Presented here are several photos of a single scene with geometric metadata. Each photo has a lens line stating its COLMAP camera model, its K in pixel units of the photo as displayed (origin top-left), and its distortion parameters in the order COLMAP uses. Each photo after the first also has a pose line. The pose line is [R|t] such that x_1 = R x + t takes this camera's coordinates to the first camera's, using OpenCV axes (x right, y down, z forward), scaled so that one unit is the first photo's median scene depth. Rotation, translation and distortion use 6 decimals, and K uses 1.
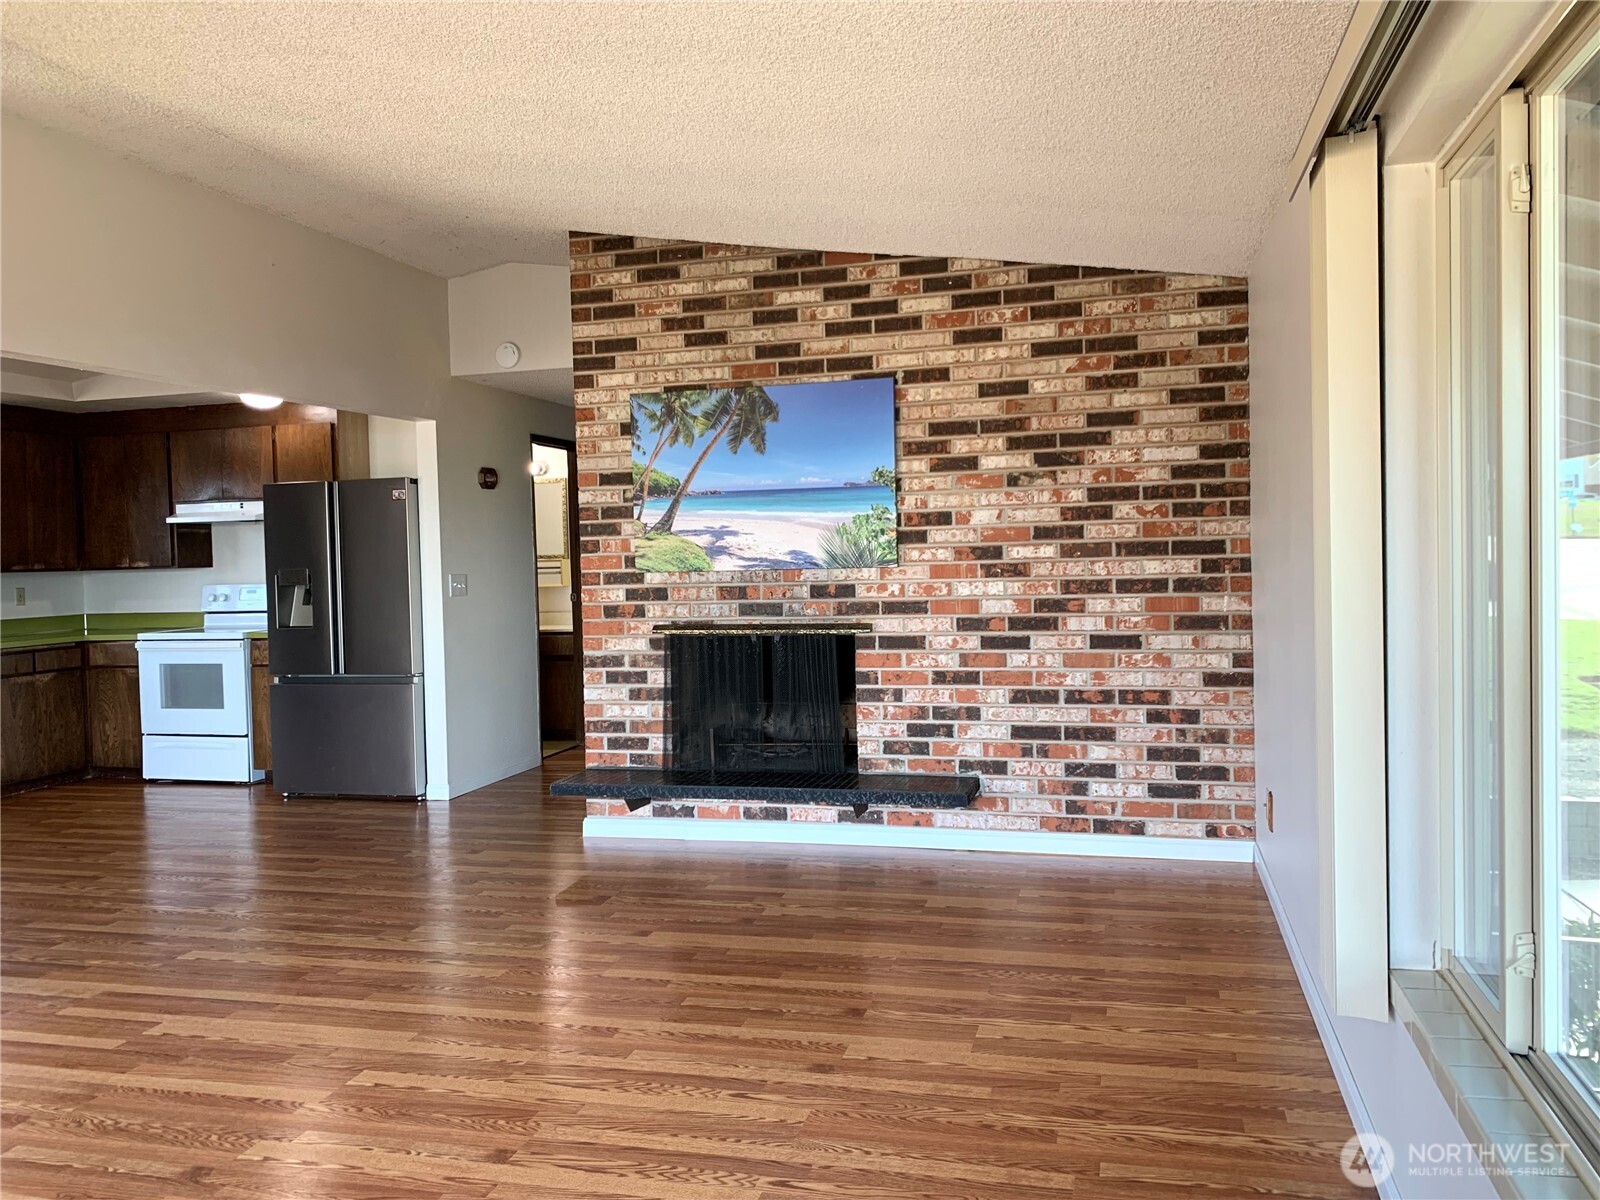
lens RADIAL K [[1221.2, 0, 806.6], [0, 1221.2, 588.6], [0, 0, 1]] dist [0.040175, -0.047582]
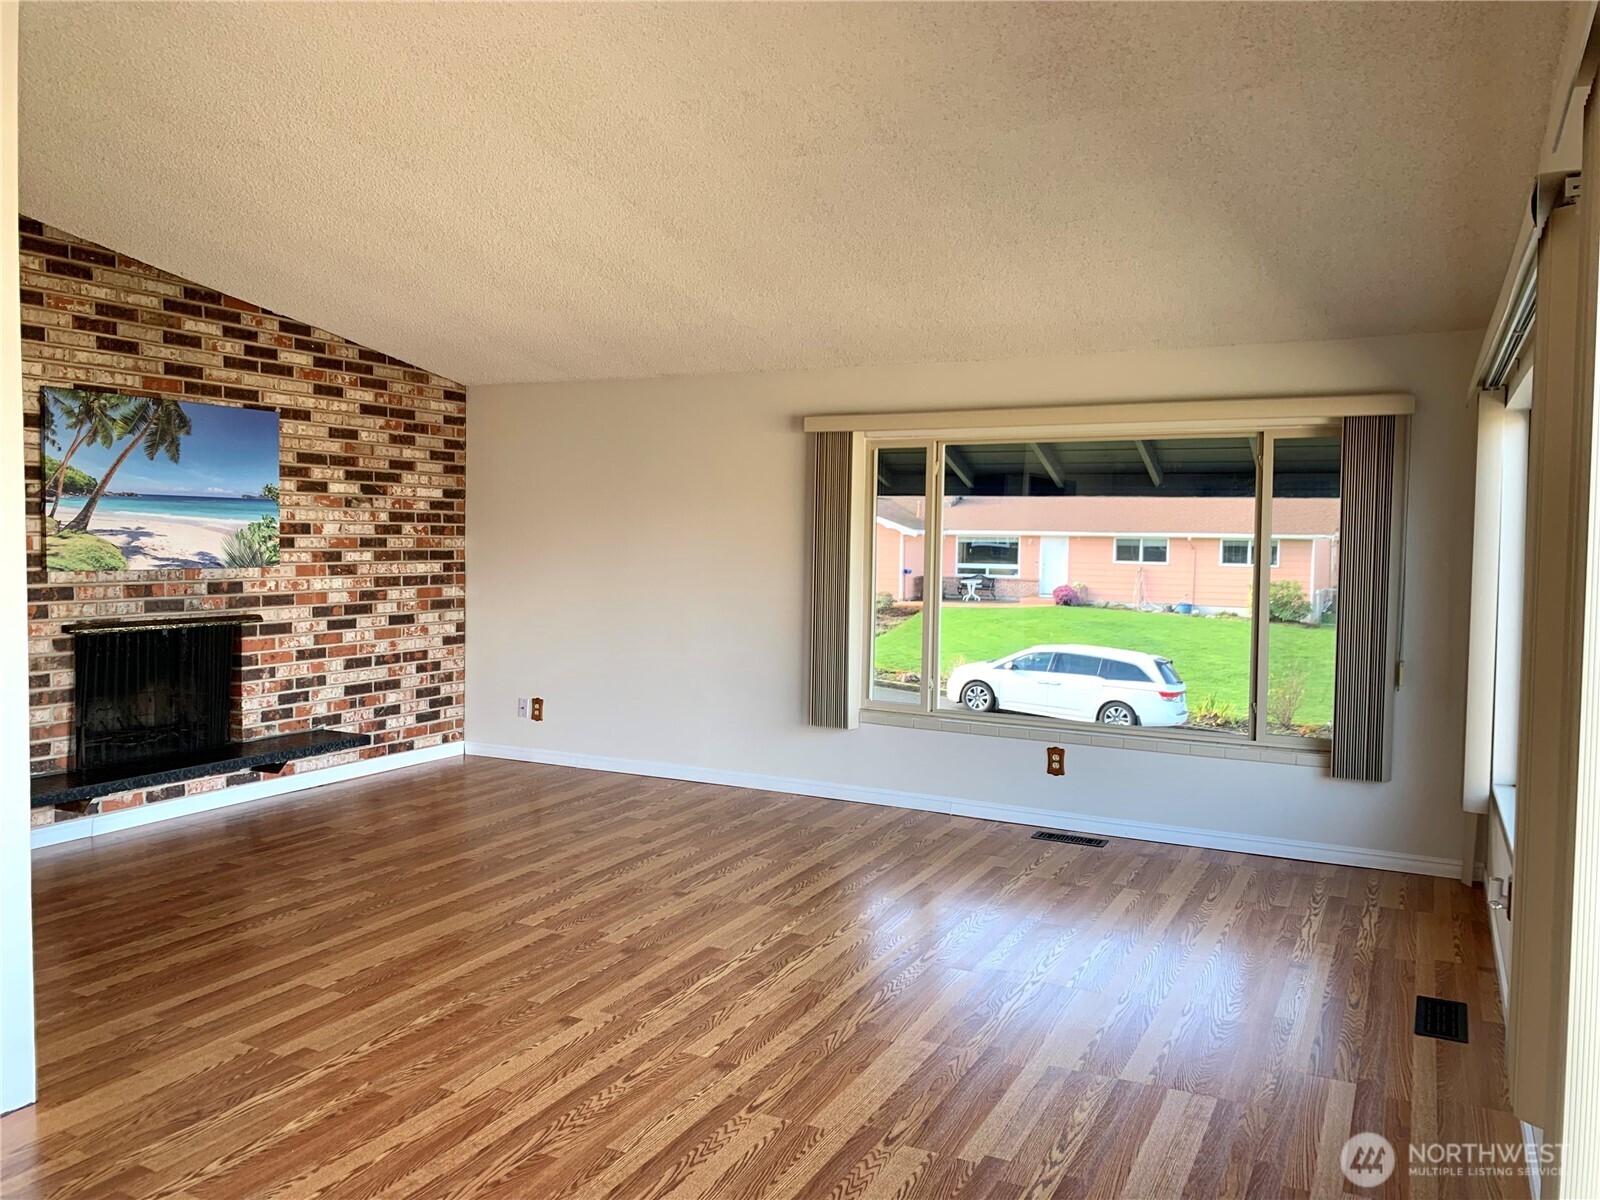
lens RADIAL K [[1221.2, 0, 809.1], [0, 1221.2, 584.4], [0, 0, 1]] dist [0.040175, -0.047582]
pose [[0.202111, -0.011636, 0.979293, -0.976284], [0.009706, 0.999904, 0.009878, -0.006932], [-0.979315, 0.007508, 0.202205, 0.216829]]
